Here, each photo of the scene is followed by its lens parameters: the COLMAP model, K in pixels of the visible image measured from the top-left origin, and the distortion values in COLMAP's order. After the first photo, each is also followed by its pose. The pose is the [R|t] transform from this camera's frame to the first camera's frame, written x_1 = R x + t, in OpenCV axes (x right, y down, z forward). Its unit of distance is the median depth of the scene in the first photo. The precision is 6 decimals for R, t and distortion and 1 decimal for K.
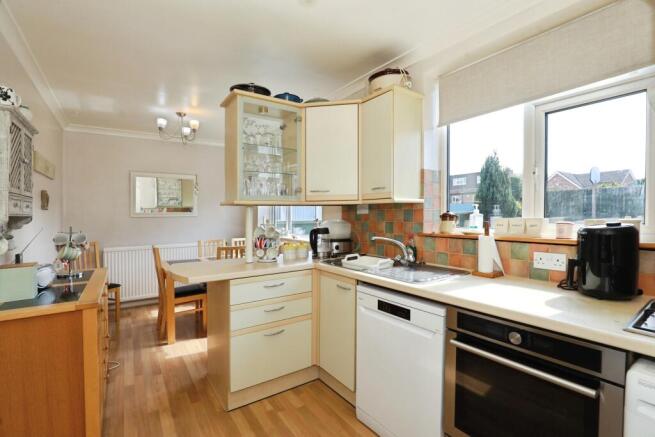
lens RADIAL K [[305.1, 0, 328.8], [0, 305.1, 217.7], [0, 0, 1]] dist [-0.017161, 0.000403]
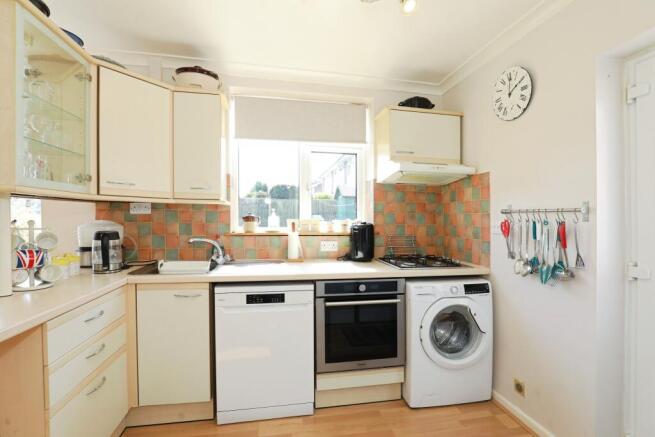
lens RADIAL K [[305.1, 0, 328.8], [0, 305.1, 217.7], [0, 0, 1]] dist [-0.017161, 0.000403]
pose [[0.409281, 0.012086, 0.912328, -0.540525], [-0.005117, 0.999927, -0.010951, 0.005610], [-0.912394, -0.000187, 0.409313, 0.225738]]
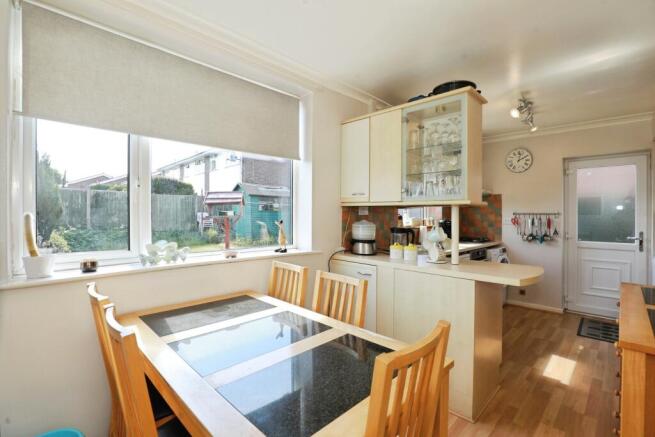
lens RADIAL K [[305.1, 0, 328.8], [0, 305.1, 217.7], [0, 0, 1]] dist [-0.017161, 0.000403]
pose [[-0.192892, 0.000616, 0.981220, -1.189660], [0.002999, 0.999996, -0.000039, -0.003068], [-0.981215, 0.002936, -0.192893, 1.651207]]
